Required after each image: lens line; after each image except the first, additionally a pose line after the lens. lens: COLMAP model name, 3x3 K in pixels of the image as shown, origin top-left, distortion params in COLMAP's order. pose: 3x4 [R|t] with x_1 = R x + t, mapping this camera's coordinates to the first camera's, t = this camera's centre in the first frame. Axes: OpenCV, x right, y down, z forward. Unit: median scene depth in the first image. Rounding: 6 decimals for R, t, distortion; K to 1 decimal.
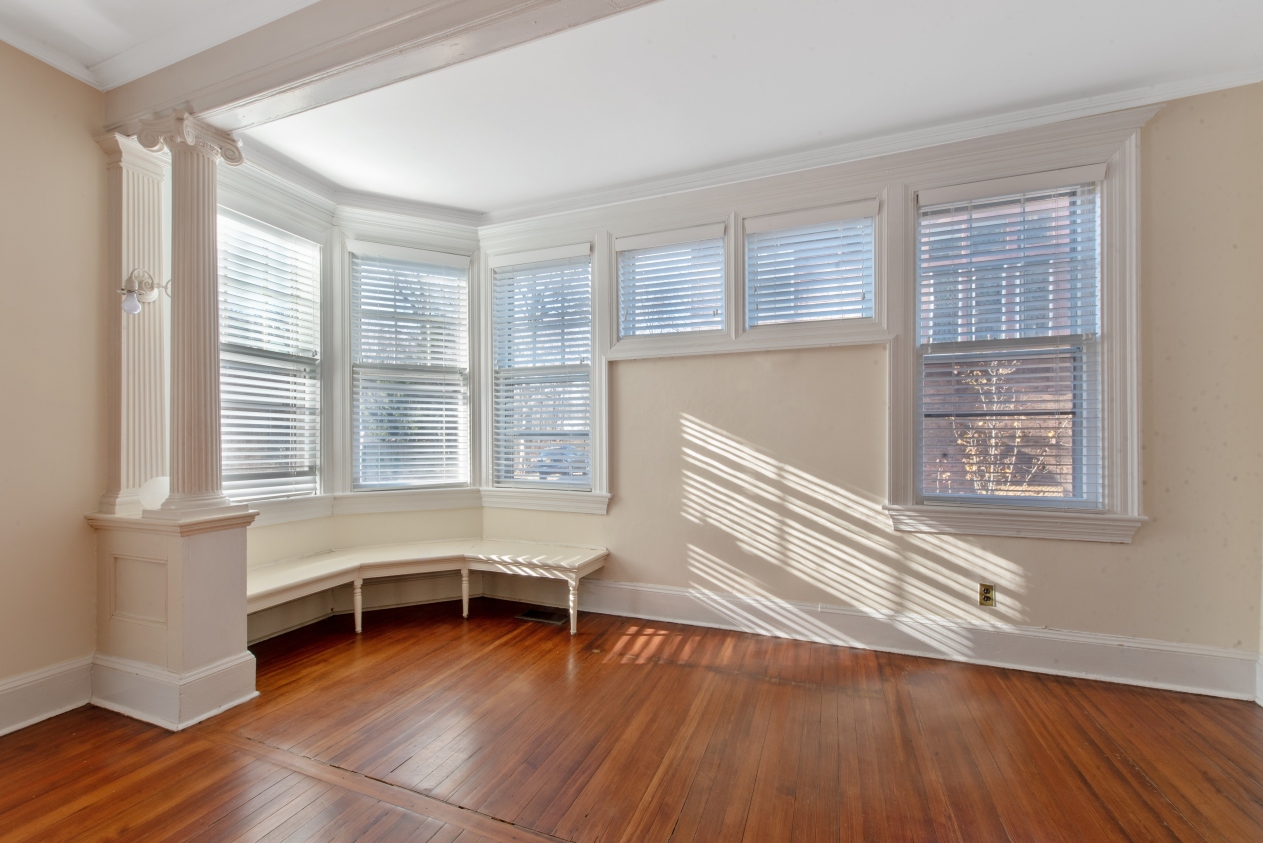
lens RADIAL K [[504.8, 0, 627.5], [0, 504.8, 430.6], [0, 0, 1]] dist [-0.000208, 0.000070]
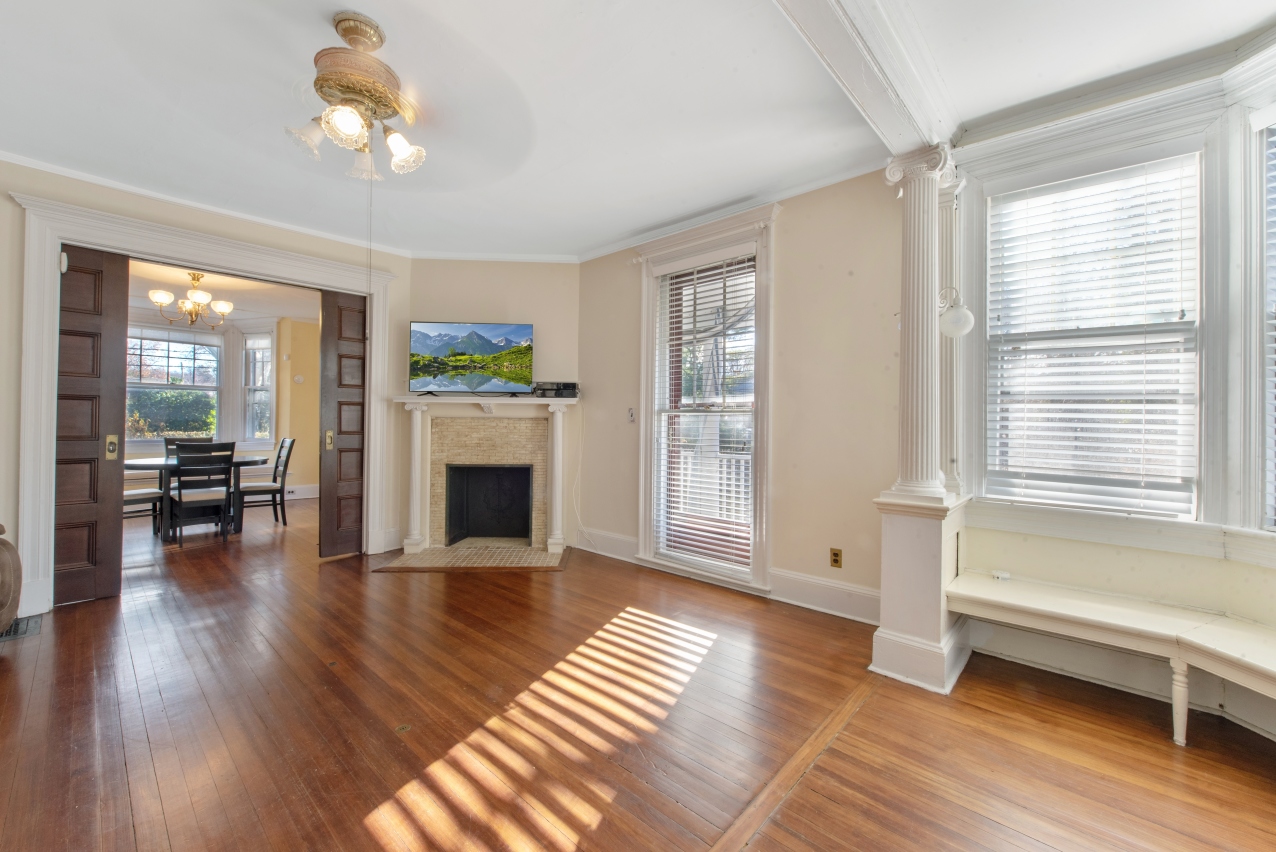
lens RADIAL K [[503.4, 0, 637.7], [0, 503.4, 420.5], [0, 0, 1]] dist [0.000495, 0.000058]
pose [[-0.335111, -0.009862, -0.942127, 0.295849], [-0.005320, 0.999949, -0.008575, 0.001980], [0.942163, 0.002138, -0.335147, 0.568576]]
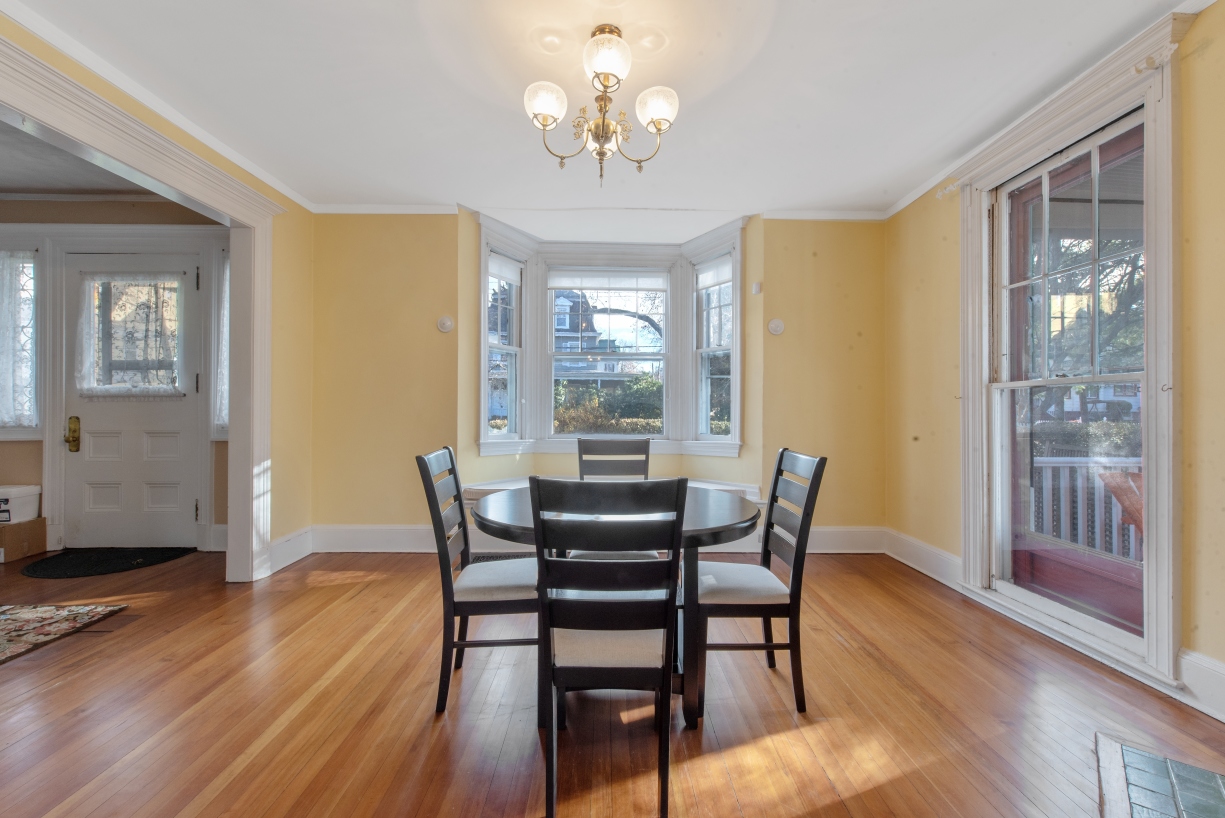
lens RADIAL K [[517.8, 0, 610.1], [0, 517.8, 402.7], [0, 0, 1]] dist [0.002040, -0.000109]
pose [[-0.915523, -0.000784, -0.402265, -0.452805], [0.003146, 0.999954, -0.009109, -0.005113], [0.402253, -0.009605, -0.915478, -0.642585]]
